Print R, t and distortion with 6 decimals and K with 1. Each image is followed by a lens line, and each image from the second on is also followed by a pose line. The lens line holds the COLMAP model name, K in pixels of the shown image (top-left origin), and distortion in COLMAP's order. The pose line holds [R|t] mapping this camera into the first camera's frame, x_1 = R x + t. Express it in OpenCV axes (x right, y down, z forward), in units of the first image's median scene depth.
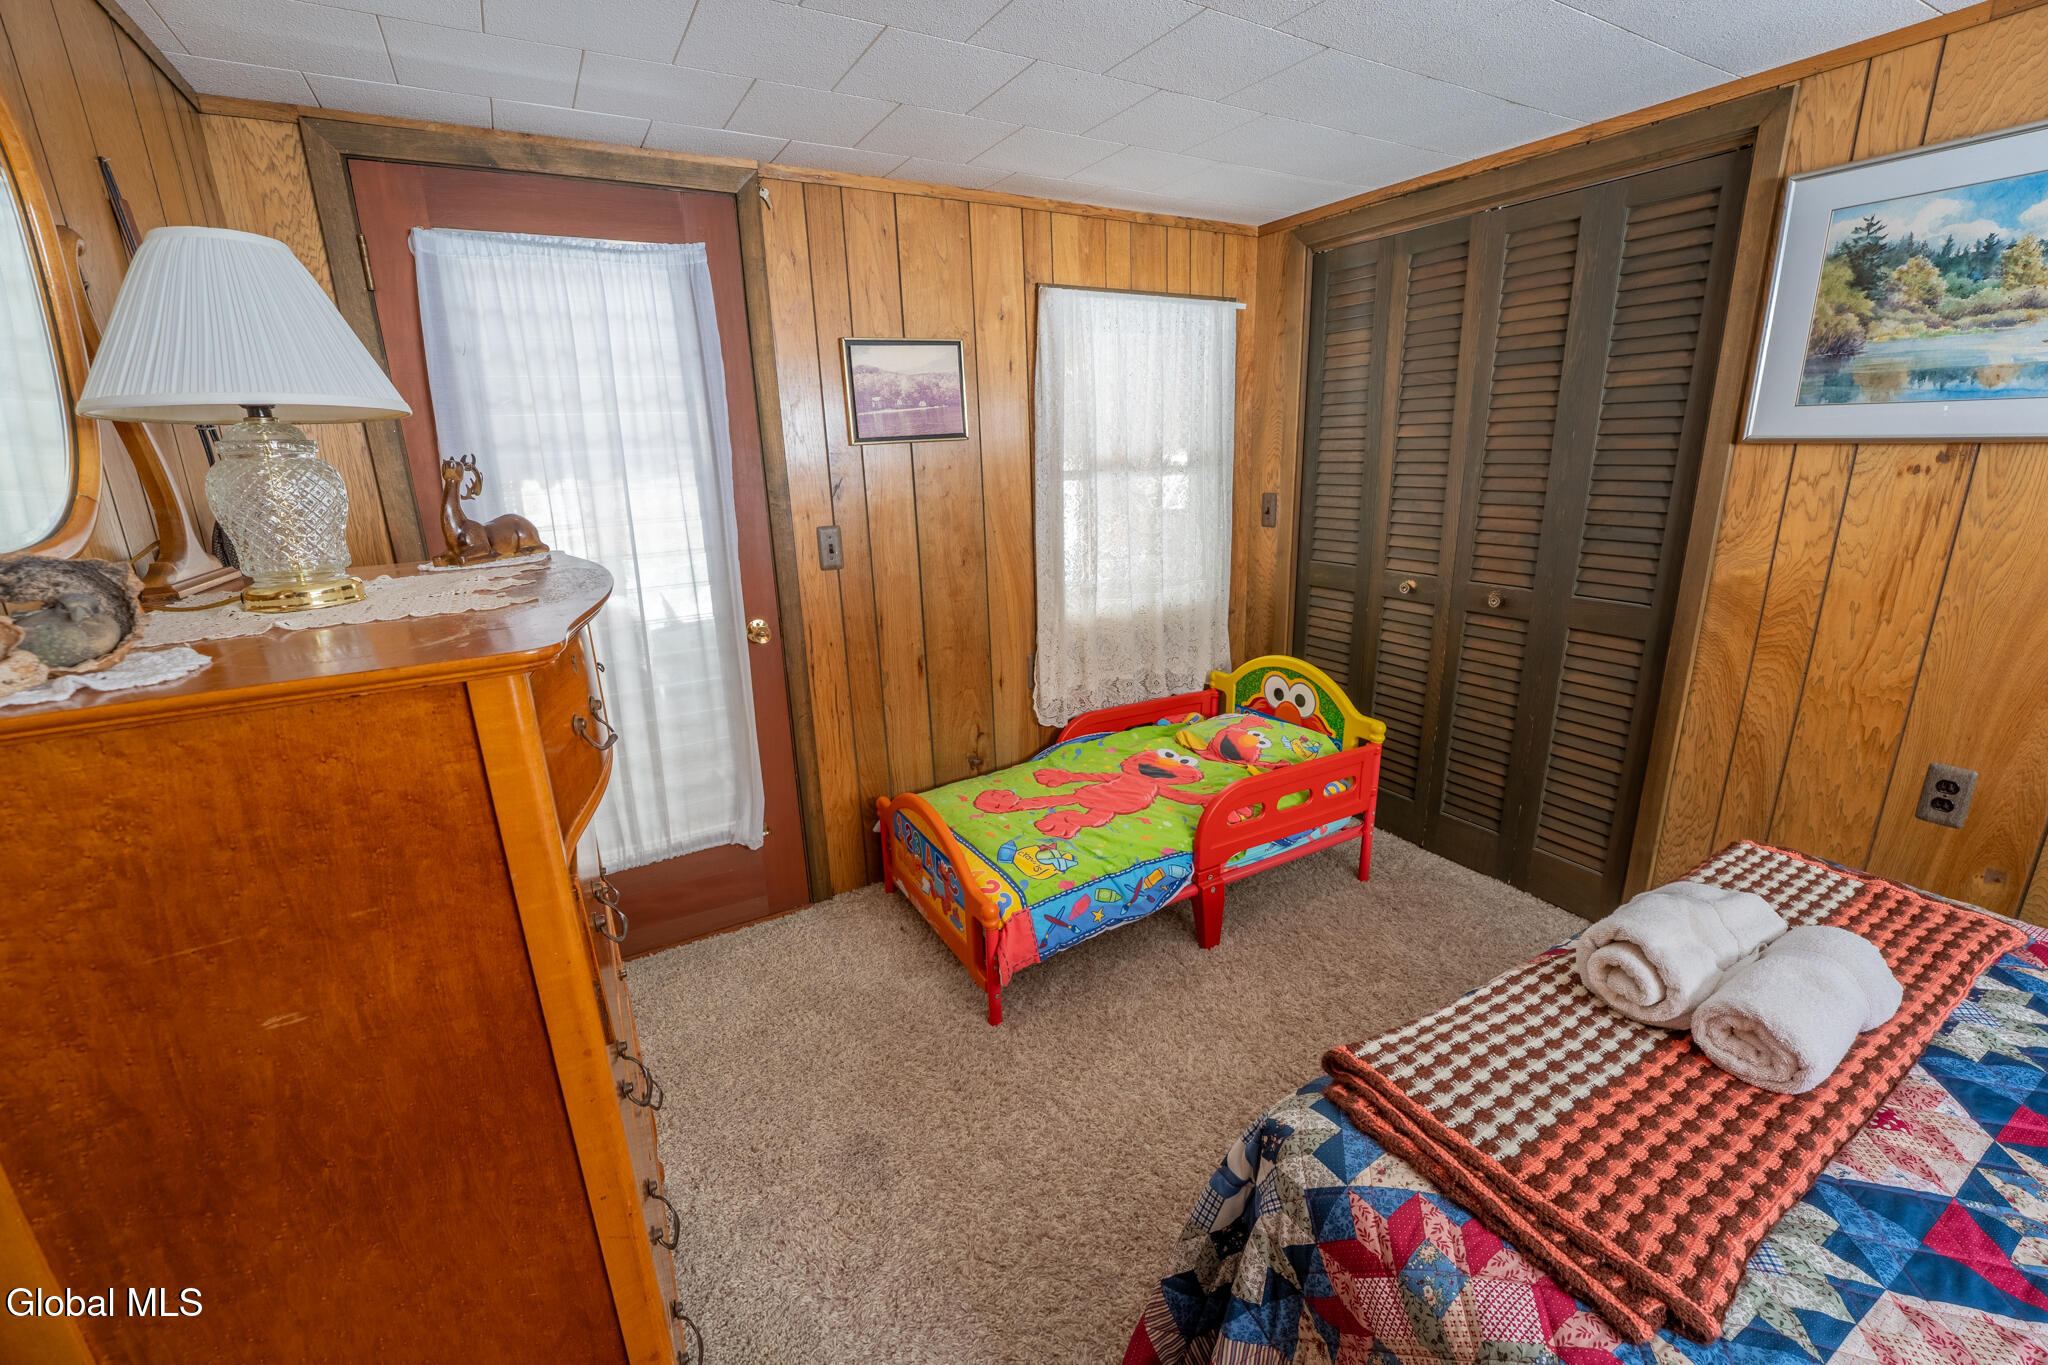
lens RADIAL K [[832.3, 0, 1022.3], [0, 832.3, 689.3], [0, 0, 1]] dist [-0.031615, 0.004641]
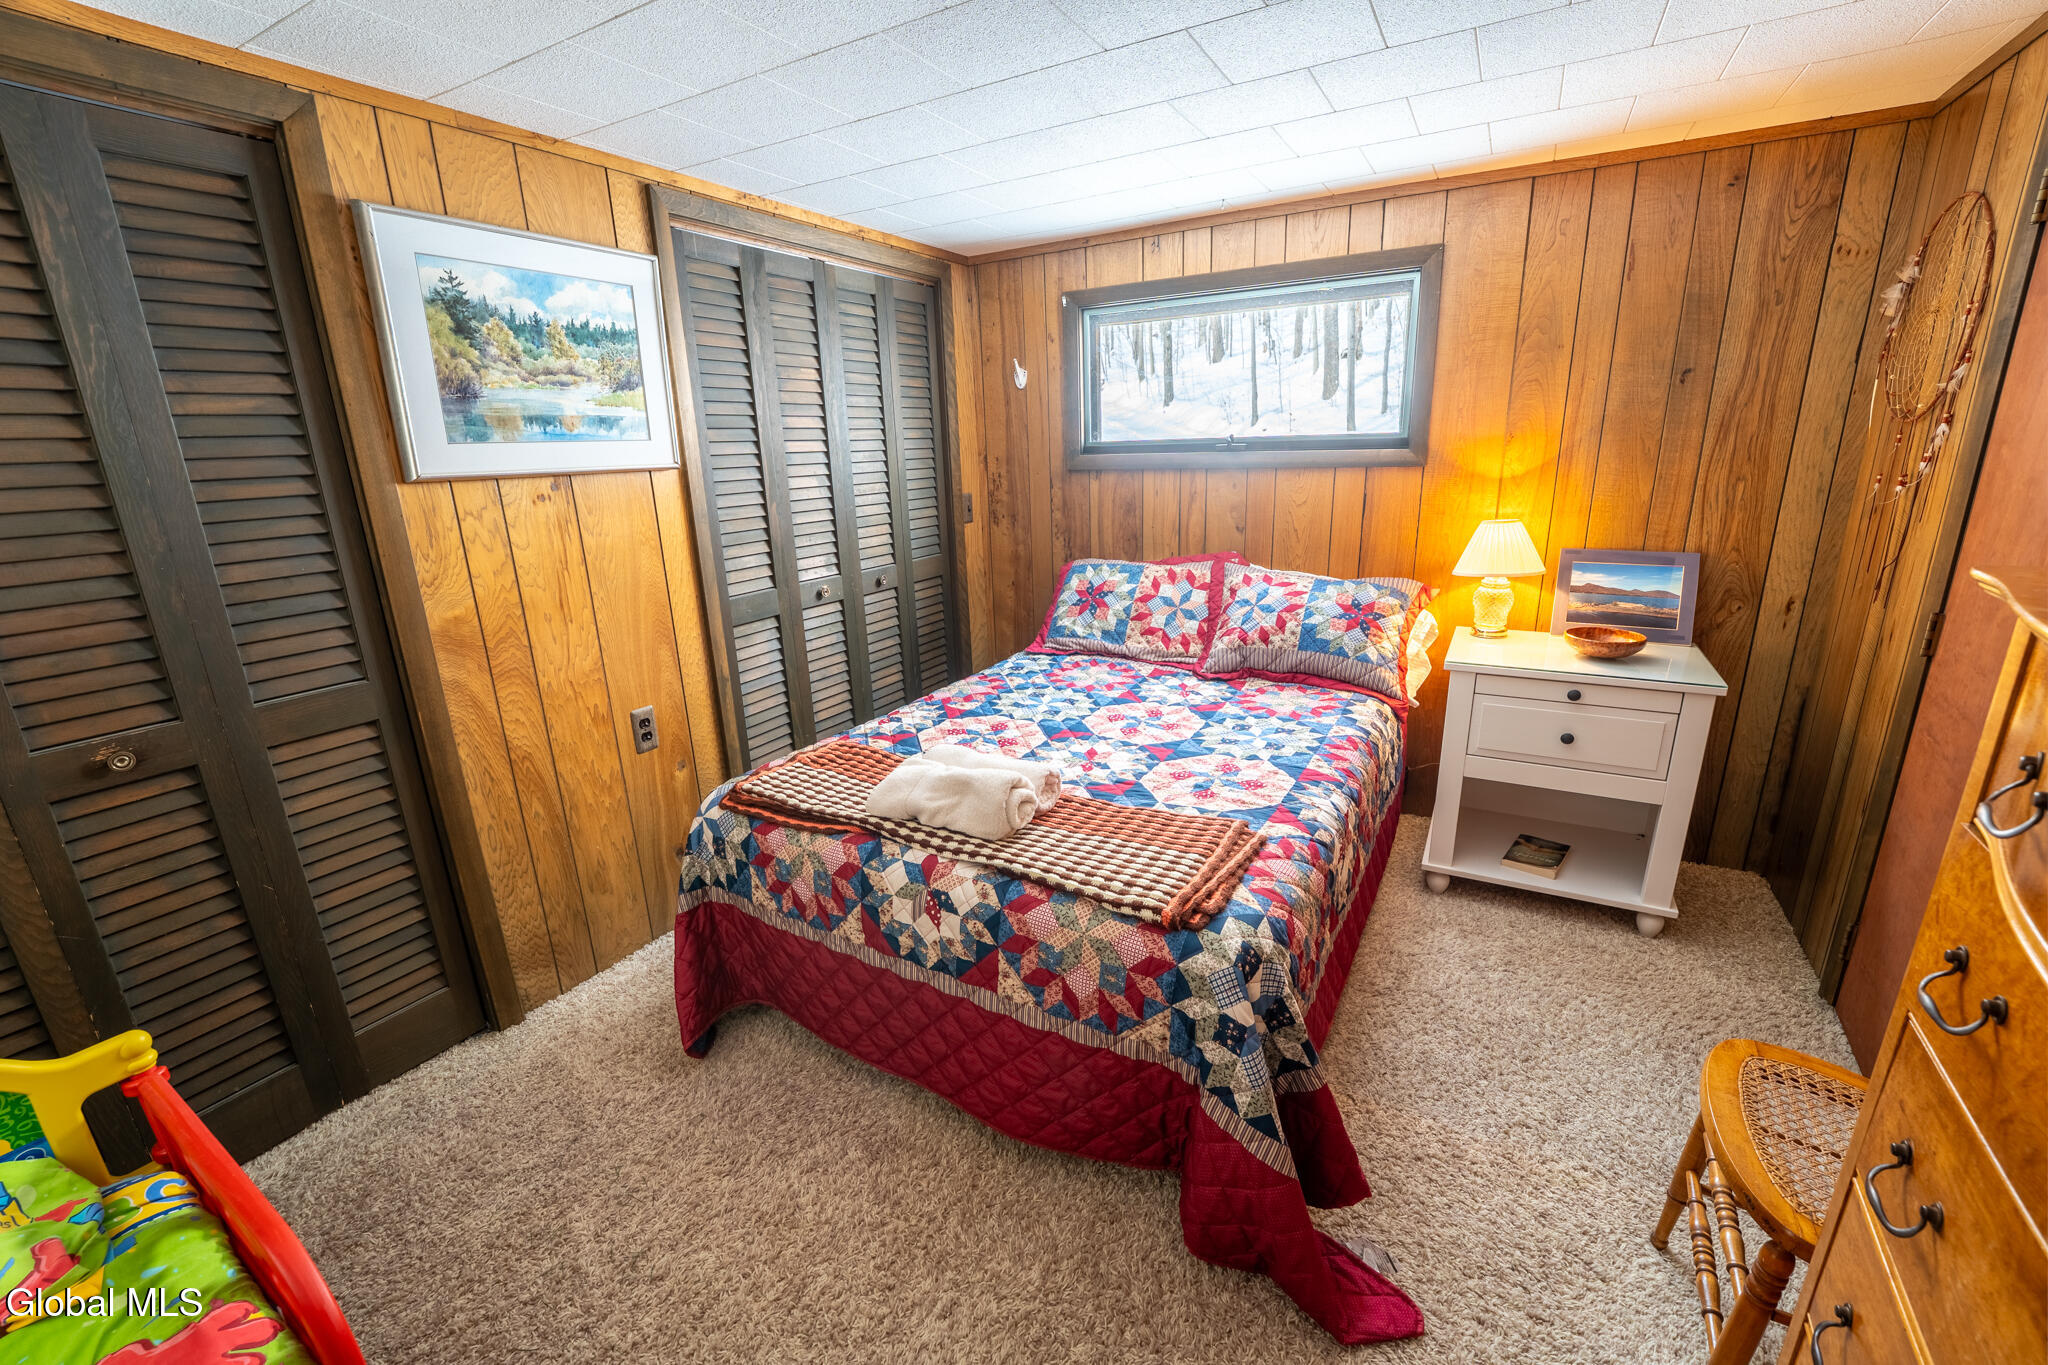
lens RADIAL K [[832.3, 0, 1022.3], [0, 832.3, 689.3], [0, 0, 1]] dist [-0.031615, 0.004641]
pose [[-0.489216, -0.199703, 0.848992, -0.347704], [0.290727, 0.880418, 0.374621, -0.273590], [-0.822281, 0.430096, -0.372656, 0.992148]]
